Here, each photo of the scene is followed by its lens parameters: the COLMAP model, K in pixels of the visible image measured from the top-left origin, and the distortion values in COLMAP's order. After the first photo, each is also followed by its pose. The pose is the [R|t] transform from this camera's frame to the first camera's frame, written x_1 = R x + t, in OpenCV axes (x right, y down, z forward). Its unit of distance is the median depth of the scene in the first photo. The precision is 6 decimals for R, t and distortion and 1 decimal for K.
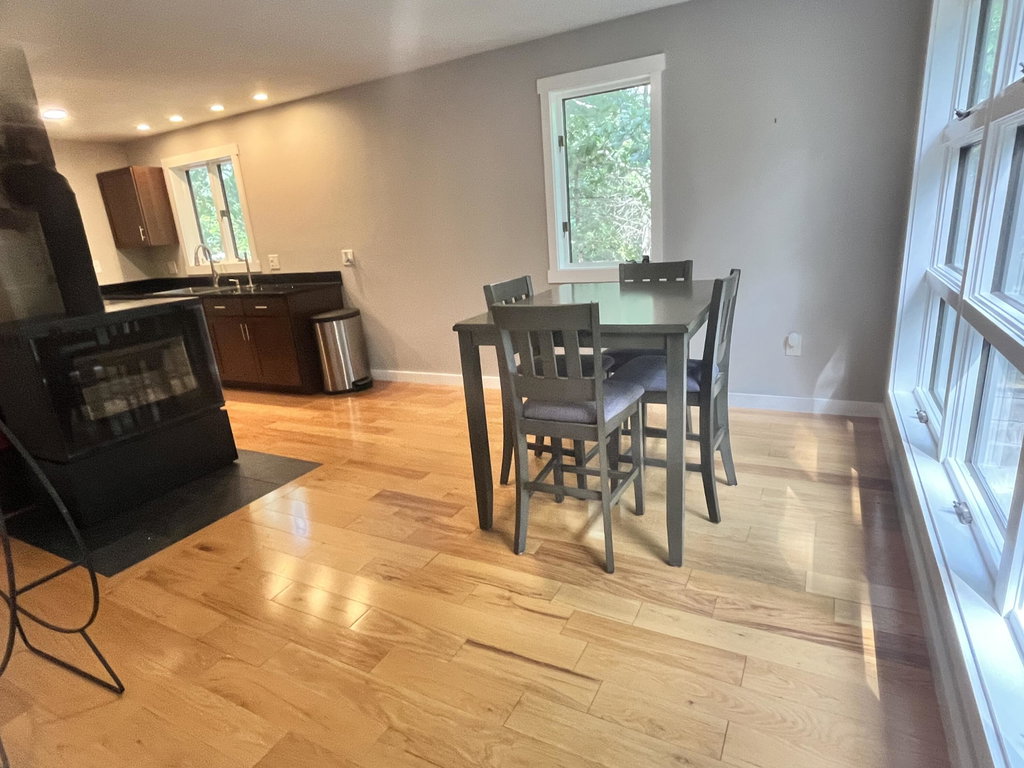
lens RADIAL K [[568.7, 0, 509.7], [0, 568.7, 384.8], [0, 0, 1]] dist [0.000413, -0.001022]
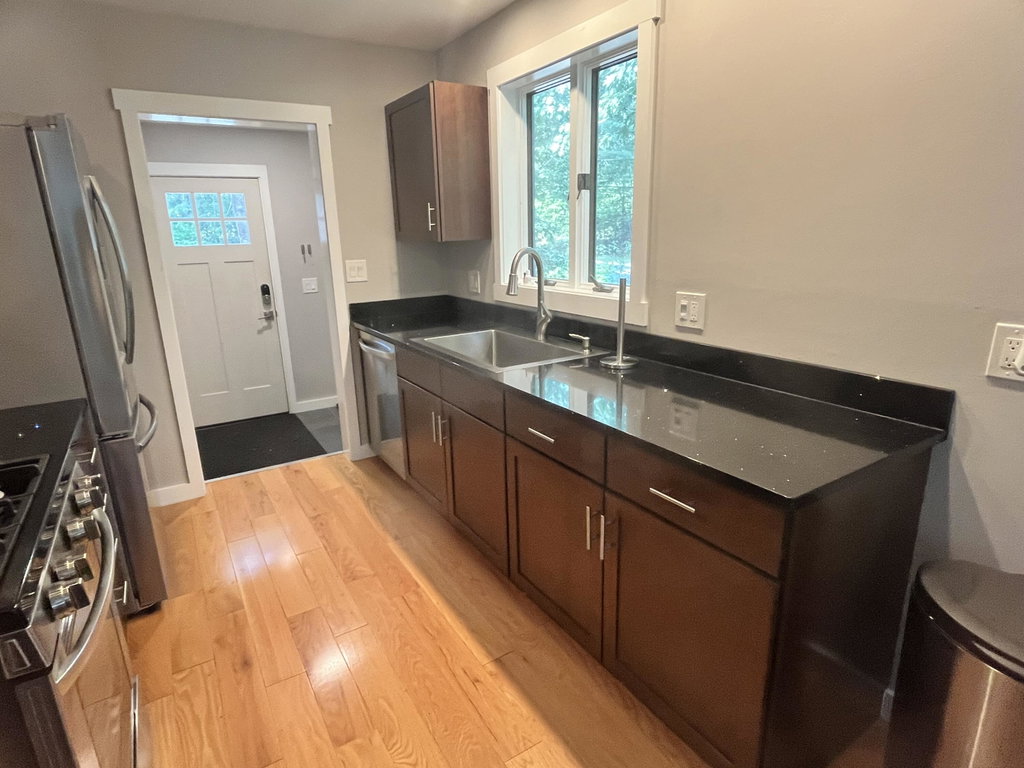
lens RADIAL K [[562.7, 0, 506.0], [0, 562.7, 384.2], [0, 0, 1]] dist [0.006595, 0.000526]
pose [[0.864120, 0.187399, -0.467095, -0.441115], [-0.177815, 0.981916, 0.064990, -0.224128], [0.470827, 0.026898, 0.881815, 0.806279]]
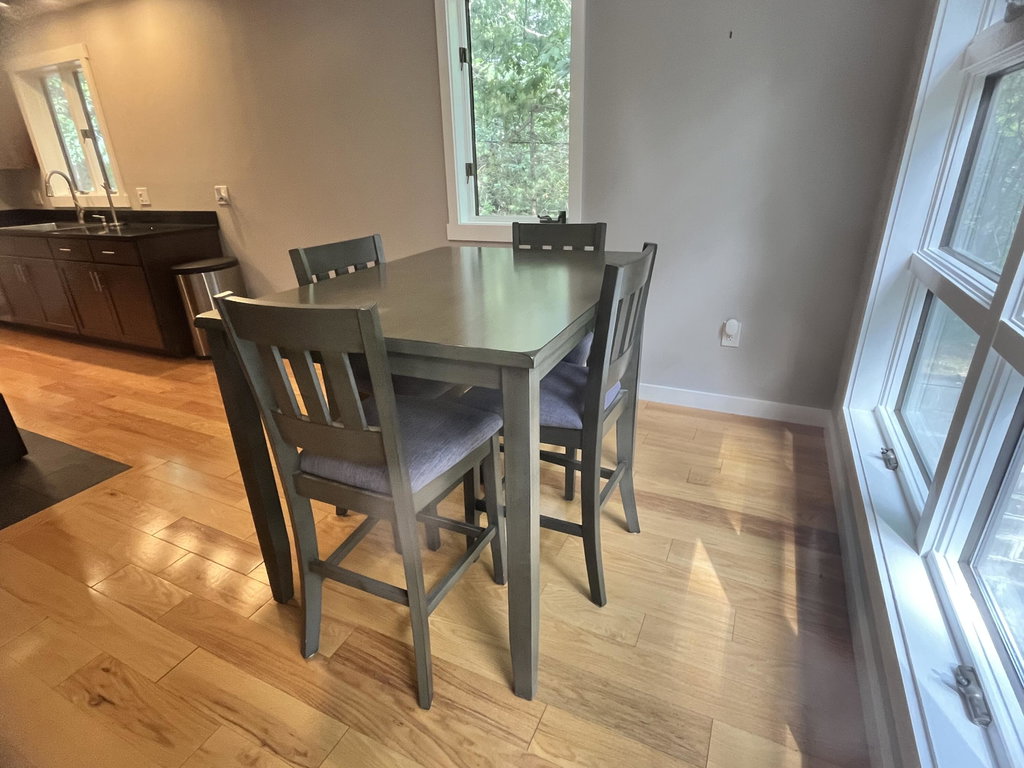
lens RADIAL K [[528.1, 0, 503.0], [0, 528.1, 382.7], [0, 0, 1]] dist [-0.000684, 0.000308]
pose [[0.998190, 0.029983, 0.052125, 0.113753], [-0.035520, 0.993432, 0.108772, -0.059228], [-0.048521, -0.110427, 0.992699, 0.215539]]
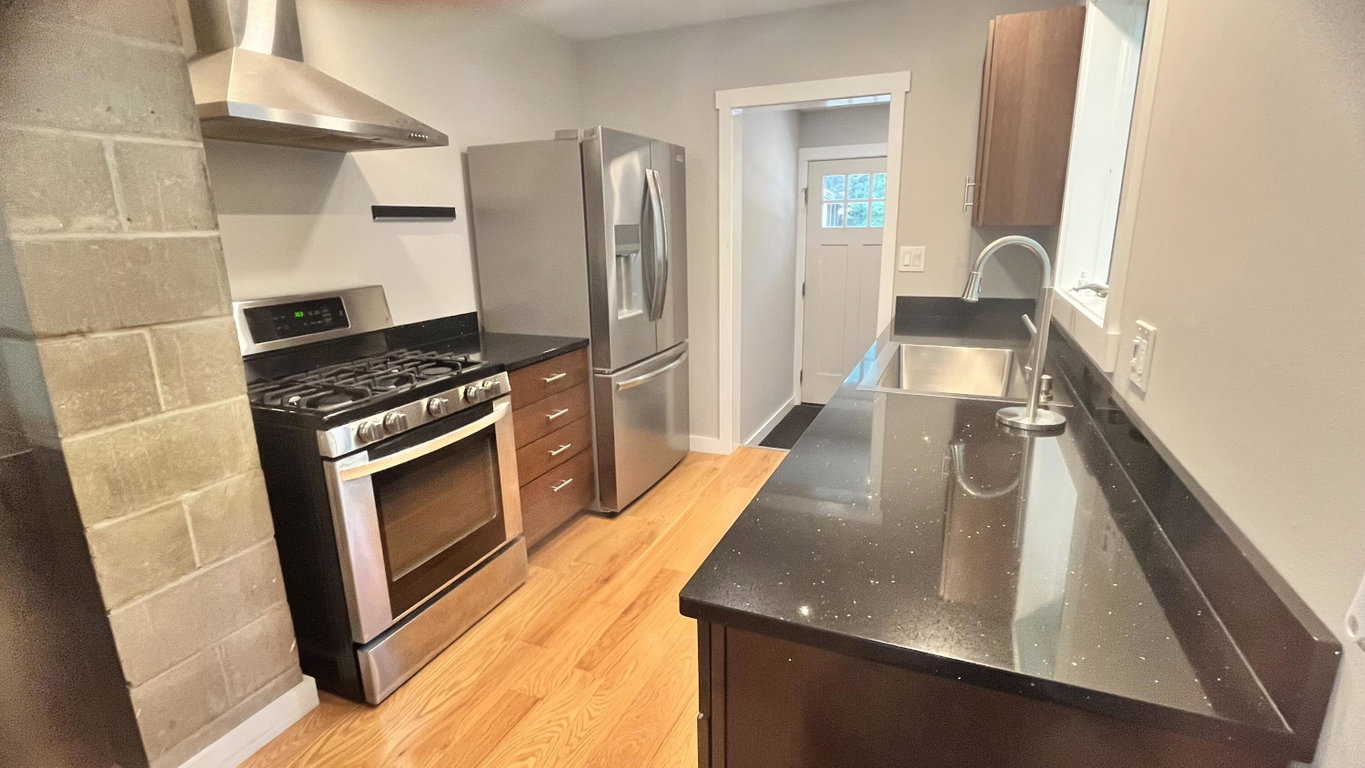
lens RADIAL K [[648.2, 0, 680.2], [0, 648.2, 379.2], [0, 0, 1]] dist [-0.006991, -0.001098]
pose [[0.083223, 0.306756, -0.948143, -0.260527], [-0.265019, 0.923994, 0.275681, -0.300228], [0.960645, 0.228333, 0.158193, 1.050076]]
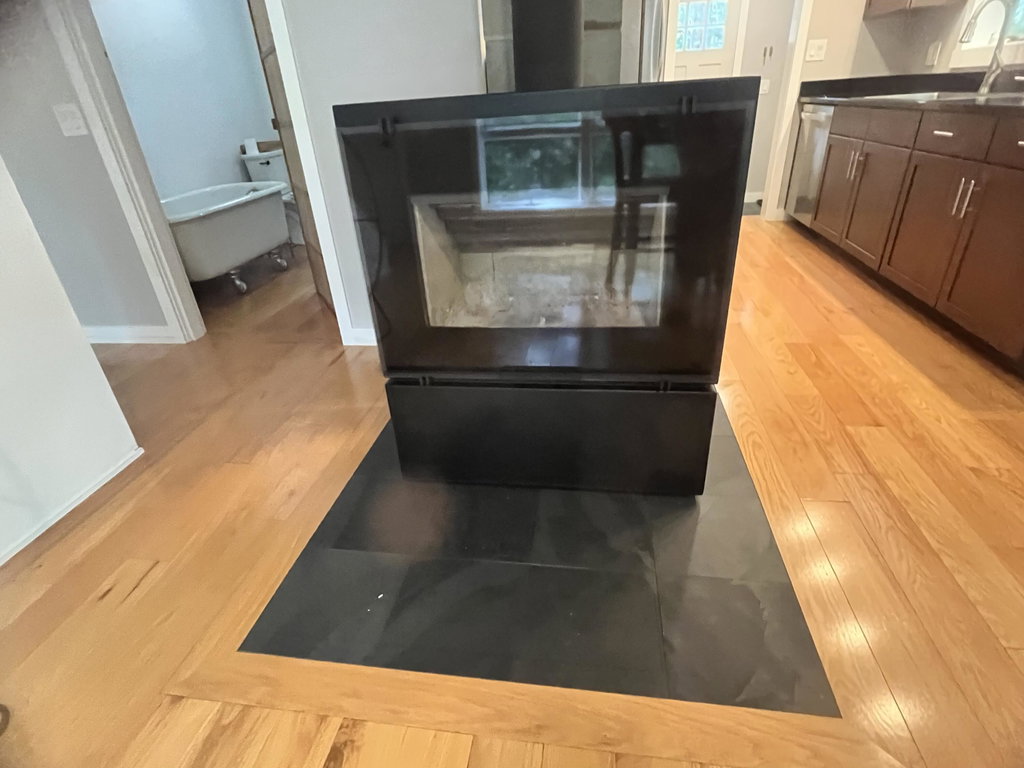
lens RADIAL K [[528.1, 0, 516.2], [0, 528.1, 388.1], [0, 0, 1]] dist [-0.000684, 0.000308]
pose [[0.348173, 0.505015, -0.789769, -0.205249], [-0.231413, 0.862712, 0.449639, -0.079904], [0.908418, 0.026211, 0.417241, 0.582430]]
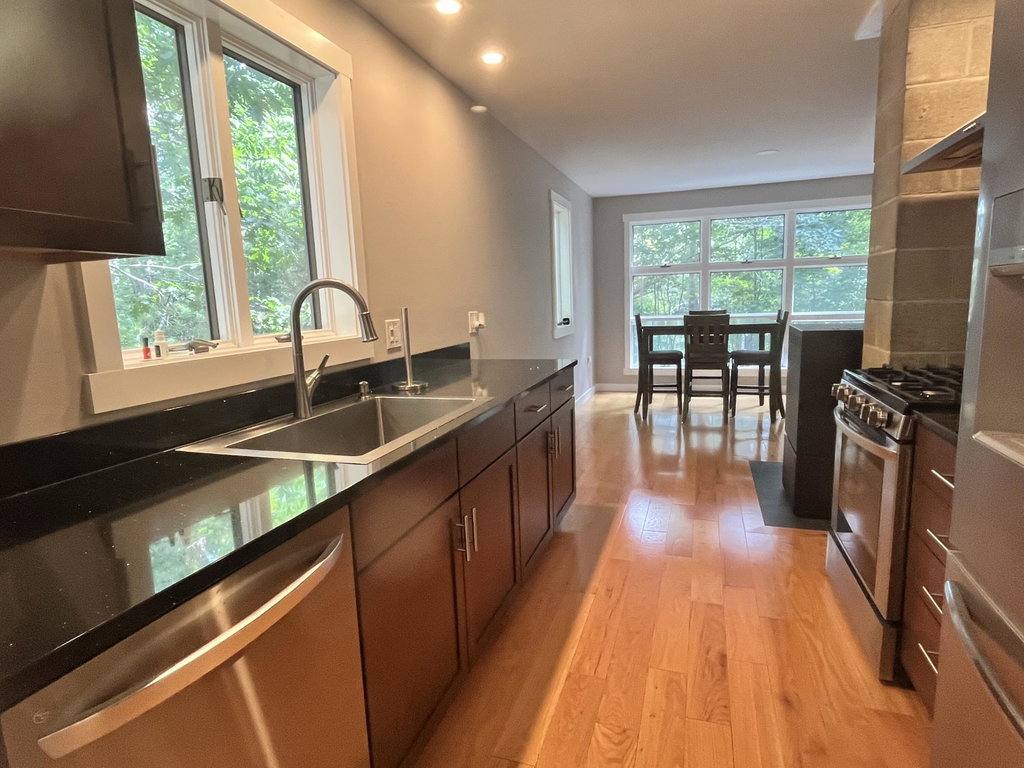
lens RADIAL K [[562.7, 0, 509.3], [0, 562.7, 382.0], [0, 0, 1]] dist [0.006595, 0.000526]
pose [[-0.158328, -0.069059, 0.984969, -1.170038], [0.325209, 0.938244, 0.118058, -0.266119], [-0.932294, 0.339013, -0.126091, 1.290937]]
